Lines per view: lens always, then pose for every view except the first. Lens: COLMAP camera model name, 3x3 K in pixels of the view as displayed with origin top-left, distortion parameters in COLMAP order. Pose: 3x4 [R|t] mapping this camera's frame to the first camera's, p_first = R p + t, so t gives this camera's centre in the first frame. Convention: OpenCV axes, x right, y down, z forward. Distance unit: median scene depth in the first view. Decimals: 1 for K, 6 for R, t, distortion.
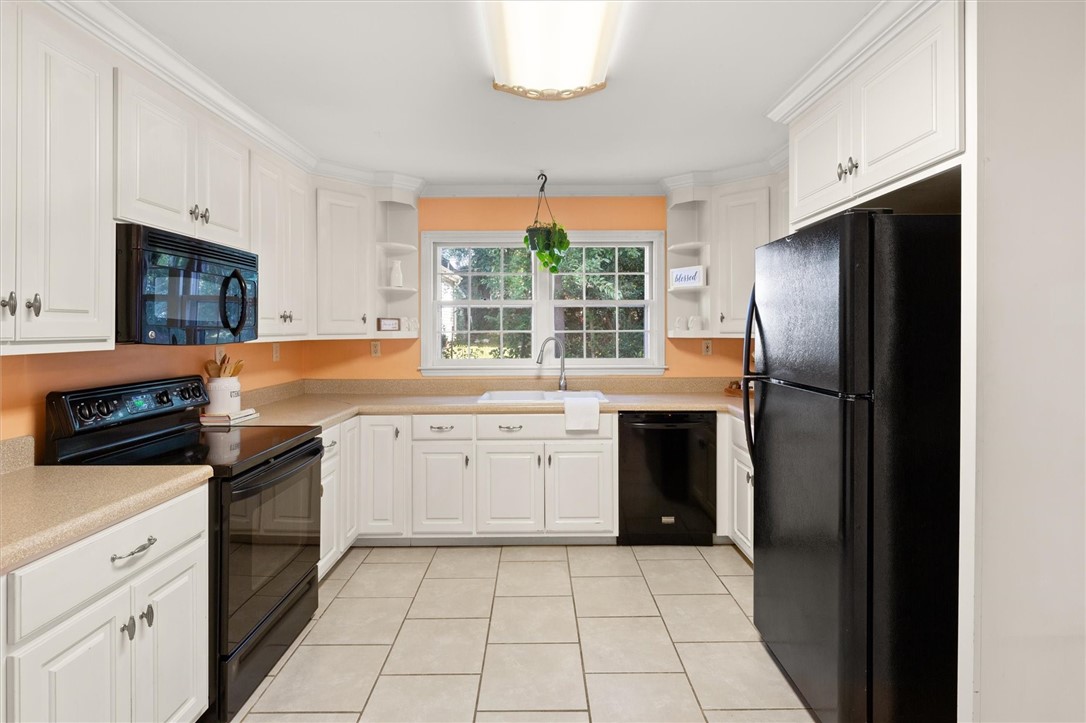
lens RADIAL K [[679.6, 0, 539.7], [0, 679.6, 347.6], [0, 0, 1]] dist [0.002514, 0.001511]
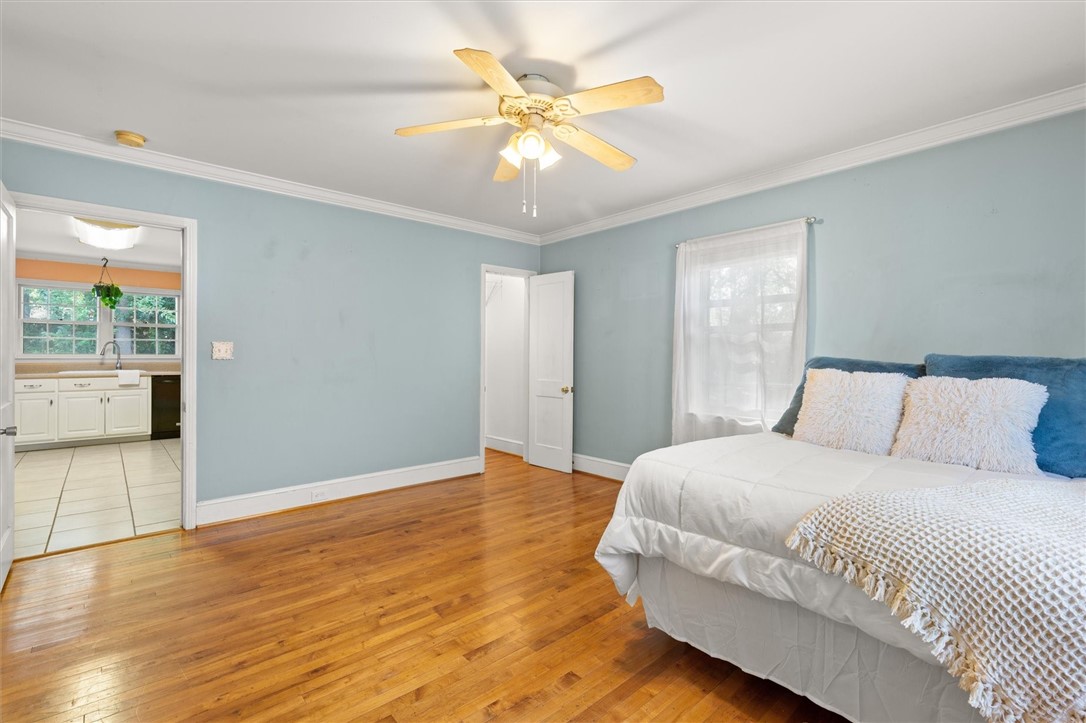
lens RADIAL K [[490.5, 0, 543.5], [0, 490.5, 356.2], [0, 0, 1]] dist [0.000718, 0.000102]
pose [[0.747347, 0.005588, 0.664410, 0.010677], [0.004777, 0.999894, -0.013783, 0.055953], [-0.664417, 0.013475, 0.747241, -0.921537]]
